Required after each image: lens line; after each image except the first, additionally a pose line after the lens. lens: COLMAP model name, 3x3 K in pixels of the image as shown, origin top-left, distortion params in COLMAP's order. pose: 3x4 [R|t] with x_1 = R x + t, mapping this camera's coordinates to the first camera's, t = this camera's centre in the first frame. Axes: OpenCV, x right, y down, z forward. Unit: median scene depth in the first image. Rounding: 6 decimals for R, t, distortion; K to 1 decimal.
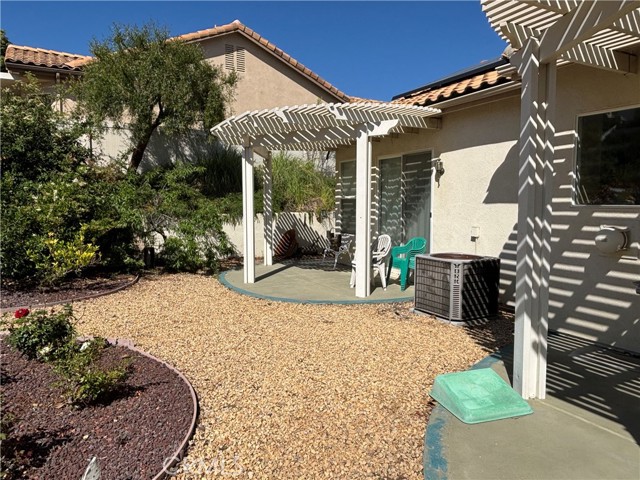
lens RADIAL K [[445.9, 0, 318.5], [0, 445.9, 237.9], [0, 0, 1]] dist [-0.000896, -0.001944]
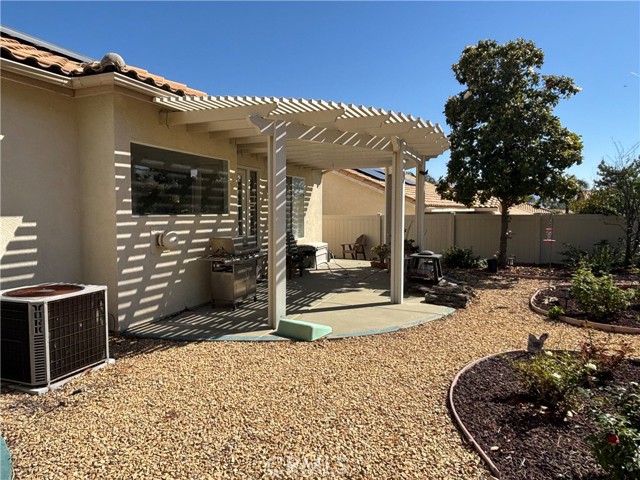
lens RADIAL K [[445.9, 0, 317.8], [0, 445.9, 238.6], [0, 0, 1]] dist [-0.000896, -0.001944]
pose [[-0.660676, -0.047469, 0.749169, -0.646479], [0.060189, 0.991436, 0.115898, -0.123549], [-0.748254, 0.121663, -0.652161, 1.424665]]
